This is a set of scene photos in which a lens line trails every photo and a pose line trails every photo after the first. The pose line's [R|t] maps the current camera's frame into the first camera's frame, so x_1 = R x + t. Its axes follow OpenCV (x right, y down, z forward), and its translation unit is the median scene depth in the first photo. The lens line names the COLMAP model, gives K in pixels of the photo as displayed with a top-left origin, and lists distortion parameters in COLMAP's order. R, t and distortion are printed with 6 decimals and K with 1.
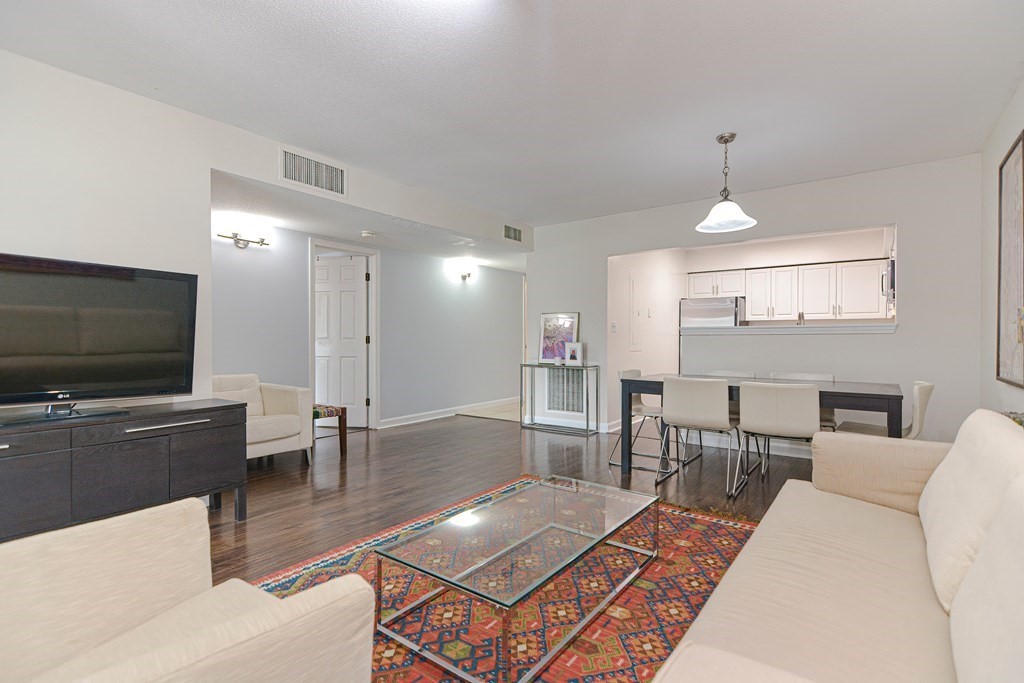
lens RADIAL K [[498.6, 0, 506.9], [0, 498.6, 342.0], [0, 0, 1]] dist [0.016566, -0.007995]
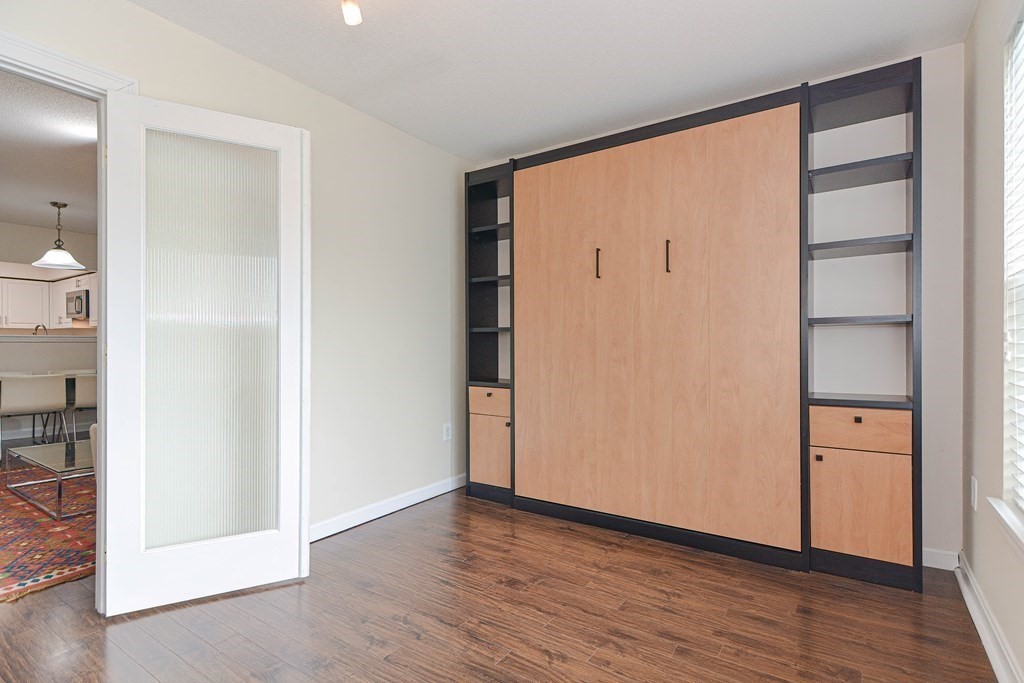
lens RADIAL K [[498.6, 0, 518.1], [0, 498.6, 343.9], [0, 0, 1]] dist [0.016566, -0.007995]
pose [[-0.047287, -0.003754, 0.998874, -0.611731], [0.009003, 0.999951, 0.004184, -0.003624], [-0.998841, 0.009191, -0.047251, -0.133053]]
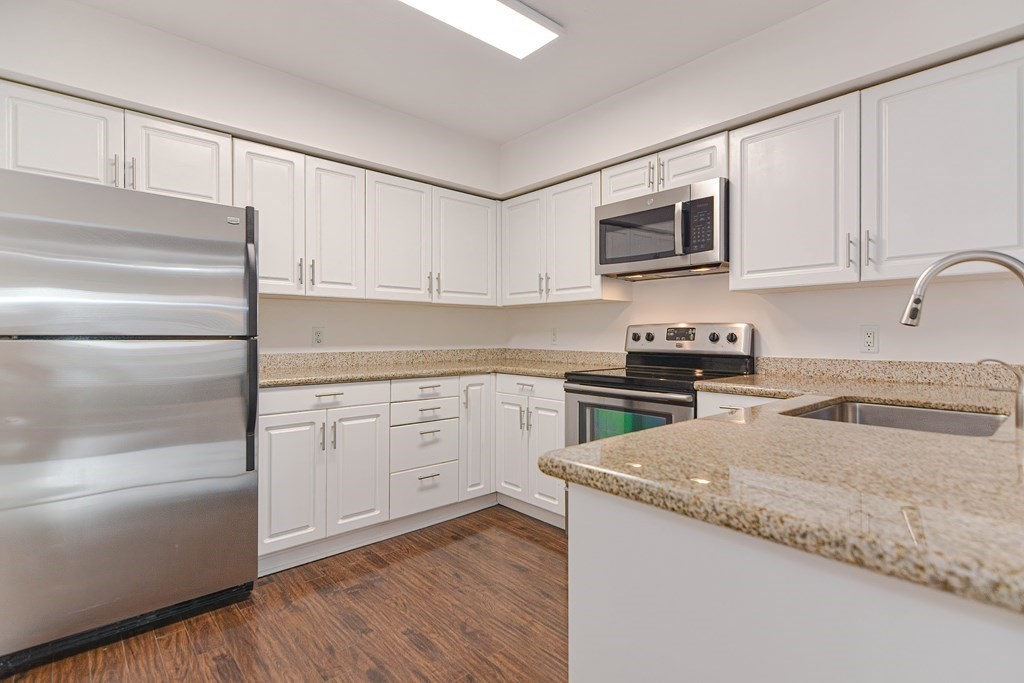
lens RADIAL K [[498.6, 0, 516.8], [0, 498.6, 333.9], [0, 0, 1]] dist [0.016566, -0.007995]
pose [[0.189205, 0.000189, 0.981938, 0.232605], [0.007772, 0.999968, -0.001690, -0.016572], [-0.981907, 0.007951, 0.189198, 0.936579]]
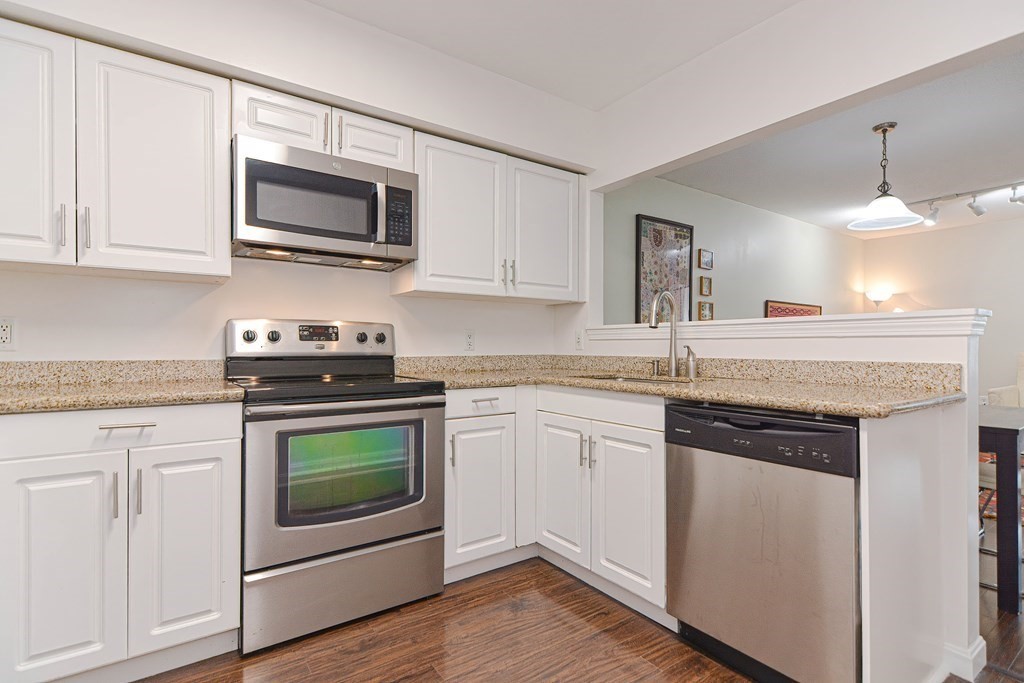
lens RADIAL K [[498.6, 0, 515.2], [0, 498.6, 347.7], [0, 0, 1]] dist [0.016566, -0.007995]
pose [[-0.953198, -0.000631, 0.302347, 0.456639], [0.002089, 0.999960, 0.008672, -0.007763], [-0.302341, 0.008898, -0.953158, 1.197879]]
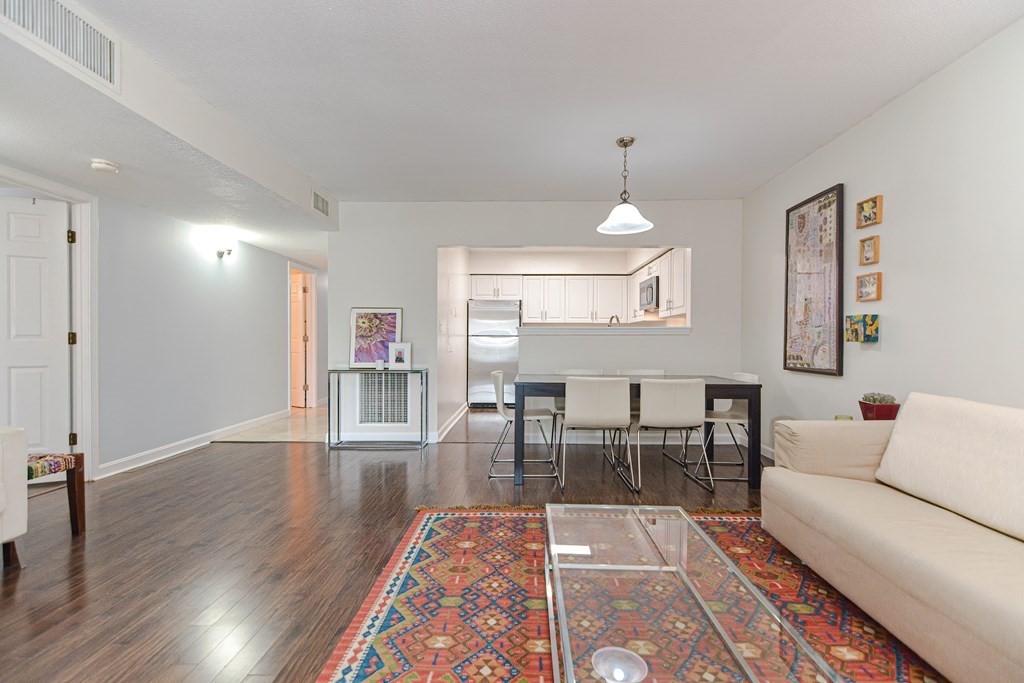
lens RADIAL K [[498.6, 0, 516.4], [0, 498.6, 343.8], [0, 0, 1]] dist [0.016566, -0.007995]
pose [[0.809237, -0.001021, 0.587481, -0.200767], [0.001215, 0.999999, 0.000065, 0.003219], [-0.587481, 0.000662, 0.809238, 0.177381]]
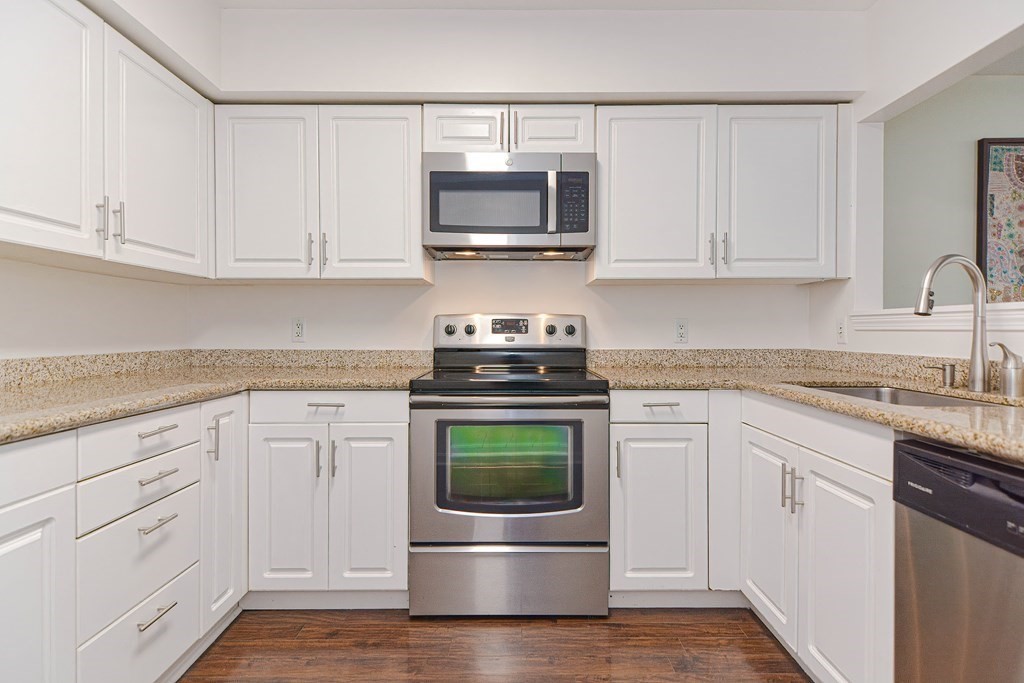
lens RADIAL K [[498.6, 0, 513.4], [0, 498.6, 334.2], [0, 0, 1]] dist [0.016566, -0.007995]
pose [[-0.605583, -0.004965, 0.795767, 0.397903], [0.006321, 0.999919, 0.011048, -0.013838], [-0.795757, 0.011720, -0.605503, 1.115253]]
